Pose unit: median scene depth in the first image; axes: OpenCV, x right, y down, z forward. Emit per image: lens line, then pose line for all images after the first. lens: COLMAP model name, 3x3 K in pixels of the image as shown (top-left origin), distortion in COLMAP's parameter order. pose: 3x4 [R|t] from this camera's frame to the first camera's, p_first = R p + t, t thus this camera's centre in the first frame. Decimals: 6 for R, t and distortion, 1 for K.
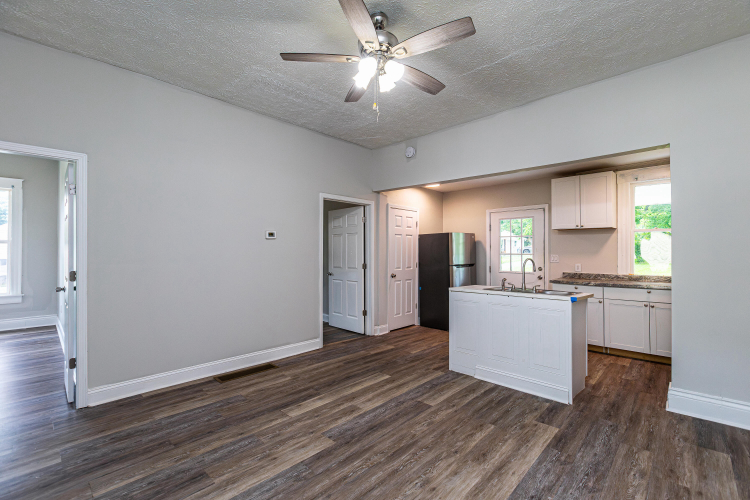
lens RADIAL K [[335.2, 0, 376.4], [0, 335.2, 251.9], [0, 0, 1]] dist [0.004298, -0.001396]
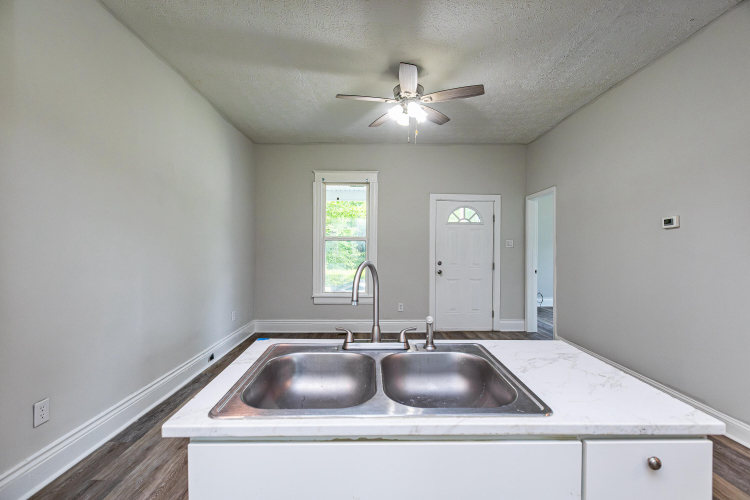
lens RADIAL K [[335.2, 0, 373.8], [0, 335.2, 245.9], [0, 0, 1]] dist [0.004298, -0.001396]
pose [[-0.714383, -0.008402, -0.699704, 0.822442], [-0.002111, 0.999949, -0.009853, 0.007641], [0.699751, -0.005562, -0.714365, 1.465028]]
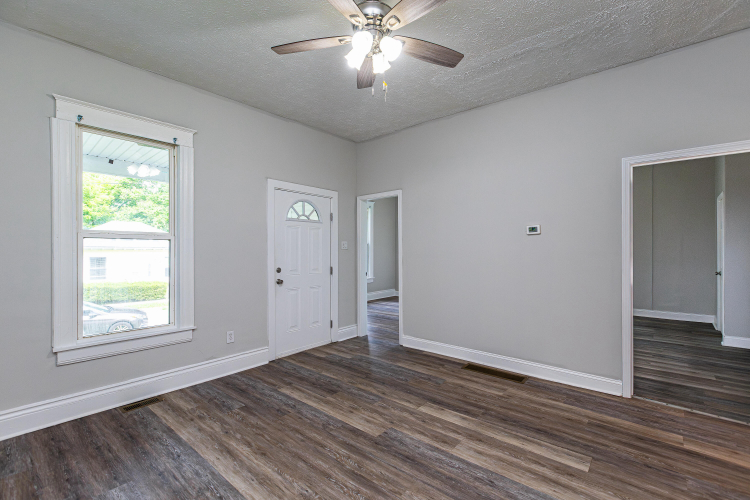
lens RADIAL K [[335.2, 0, 374.5], [0, 335.2, 249.1], [0, 0, 1]] dist [0.004298, -0.001396]
pose [[0.045383, -0.002756, -0.998966, 0.720634], [0.004110, 0.999988, -0.002572, -0.000157], [0.998961, -0.003989, 0.045394, 0.761130]]
